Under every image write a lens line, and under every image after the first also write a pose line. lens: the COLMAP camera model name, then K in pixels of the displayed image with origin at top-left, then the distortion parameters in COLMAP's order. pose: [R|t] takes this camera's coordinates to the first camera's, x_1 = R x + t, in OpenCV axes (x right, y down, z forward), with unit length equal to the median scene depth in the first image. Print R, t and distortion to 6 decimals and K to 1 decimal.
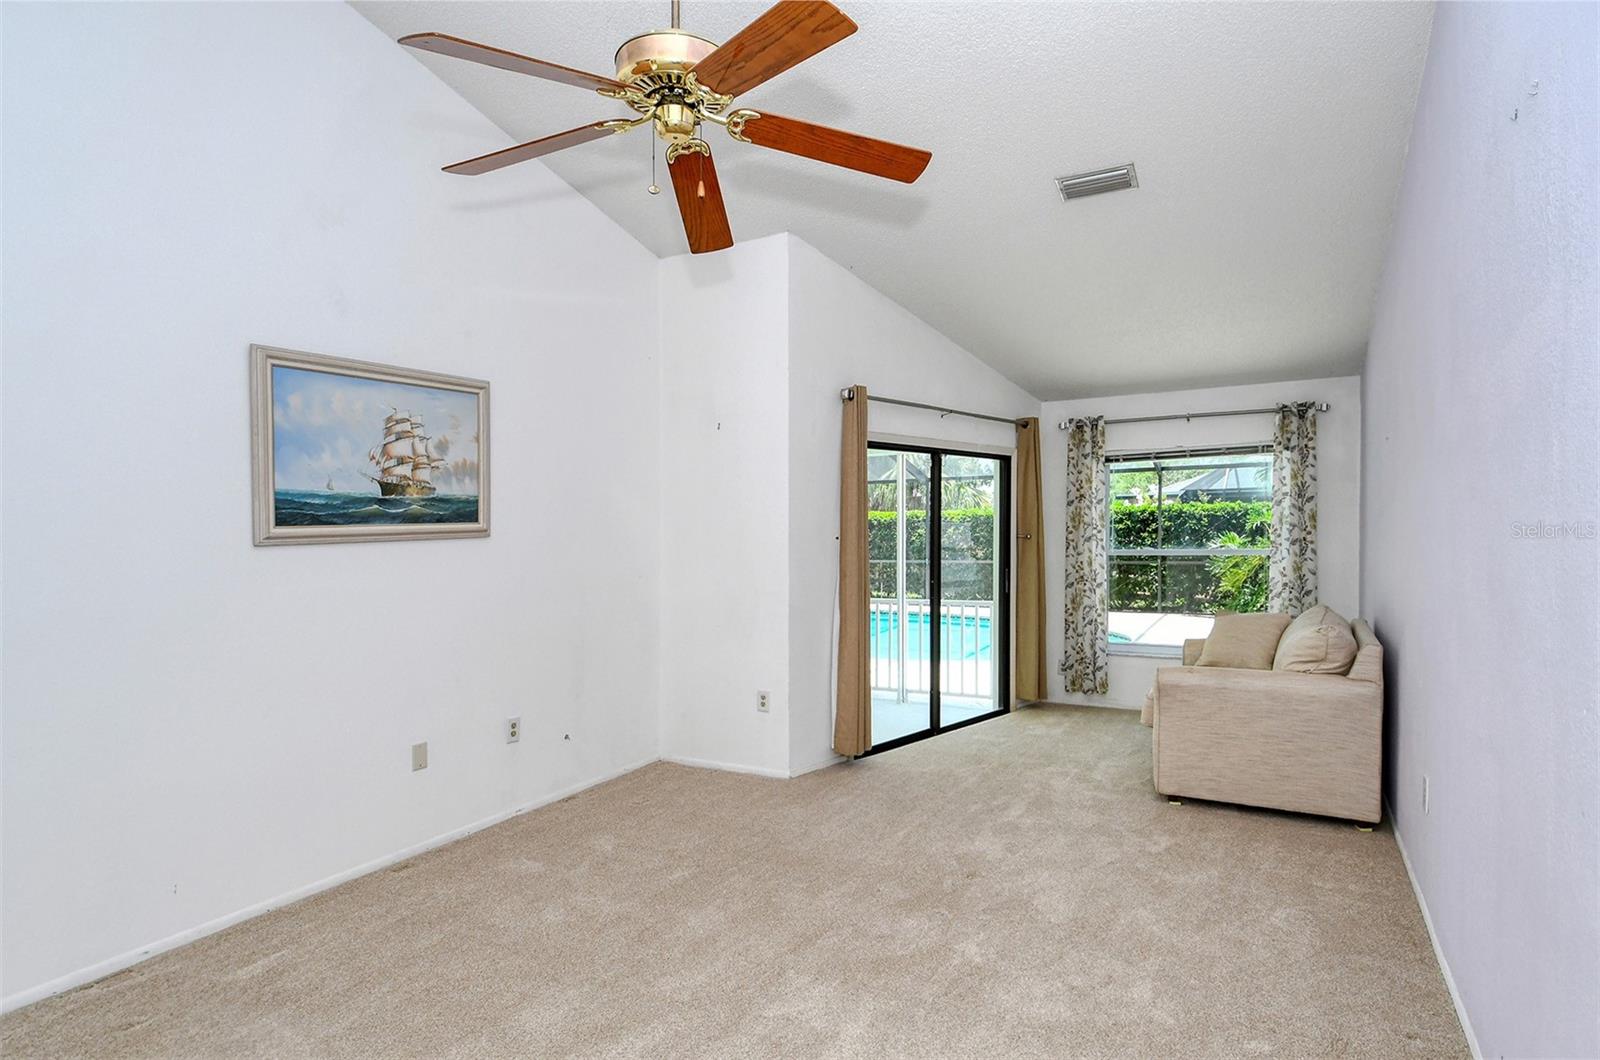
lens RADIAL K [[832.3, 0, 803.0], [0, 832.3, 536.4], [0, 0, 1]] dist [0.006728, -0.001596]
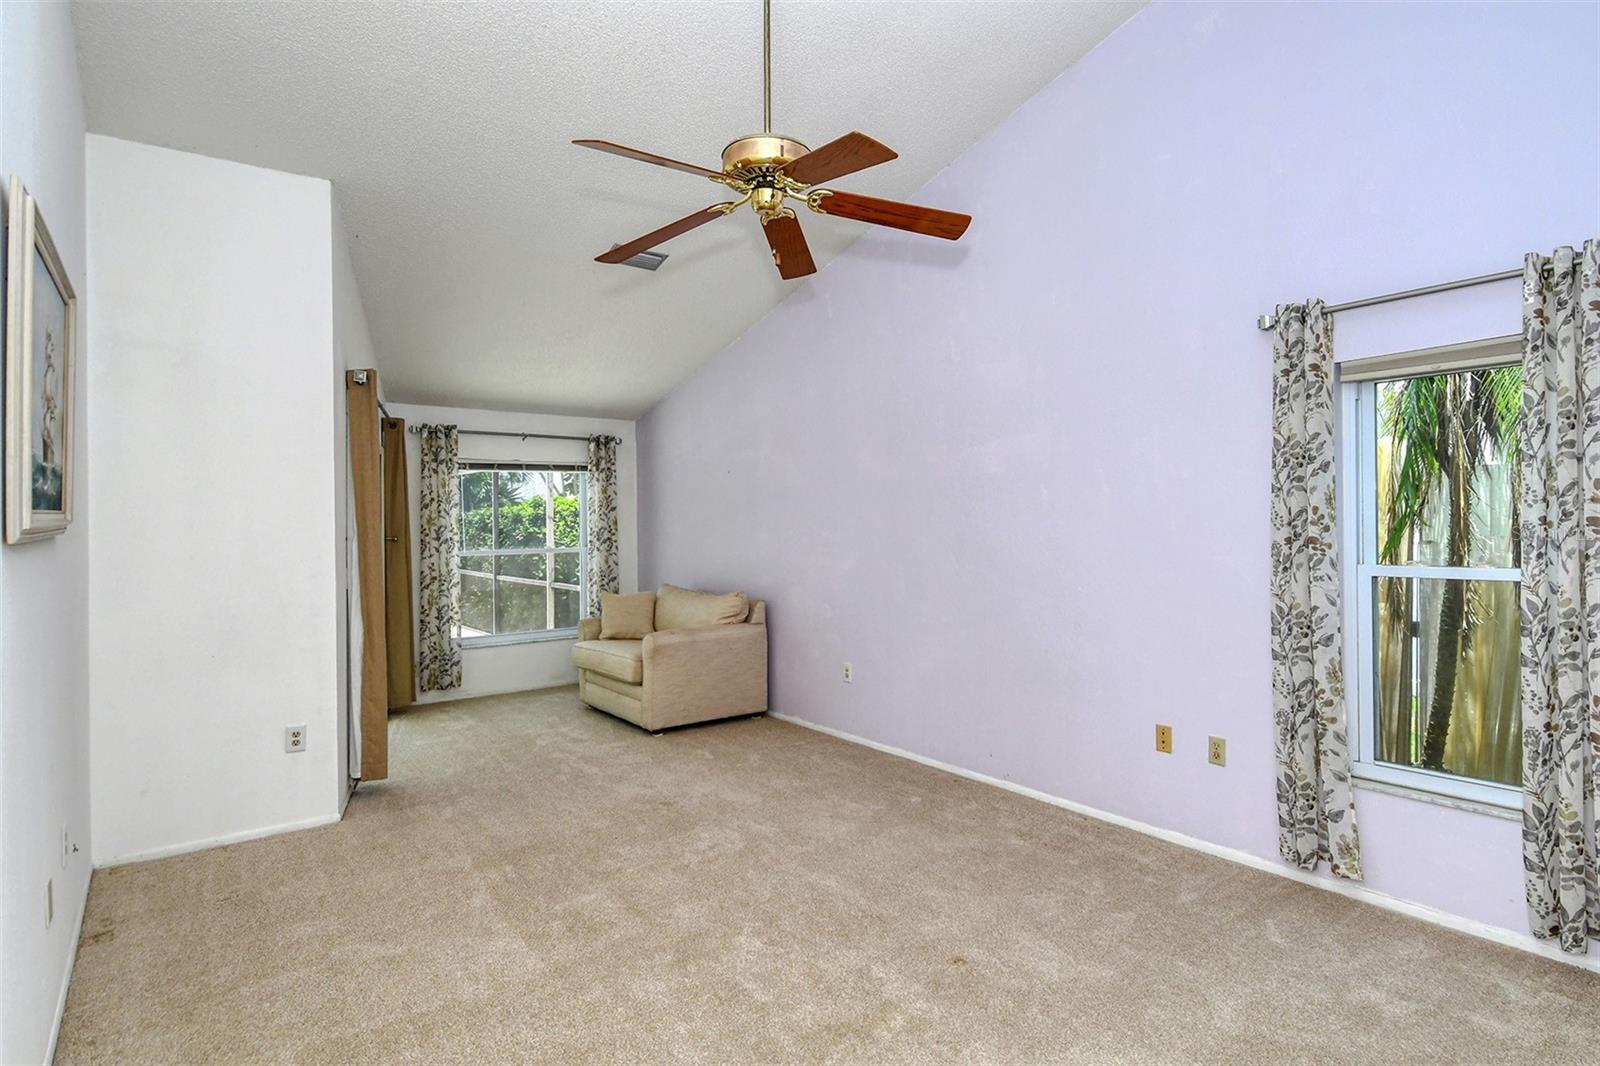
lens RADIAL K [[846.2, 0, 808.3], [0, 846.2, 536.5], [0, 0, 1]] dist [0.019233, -0.012352]
pose [[0.404371, -0.002346, 0.914592, -0.810946], [0.013786, 0.999899, -0.003531, 0.013495], [-0.914491, 0.014037, 0.404362, 0.272019]]
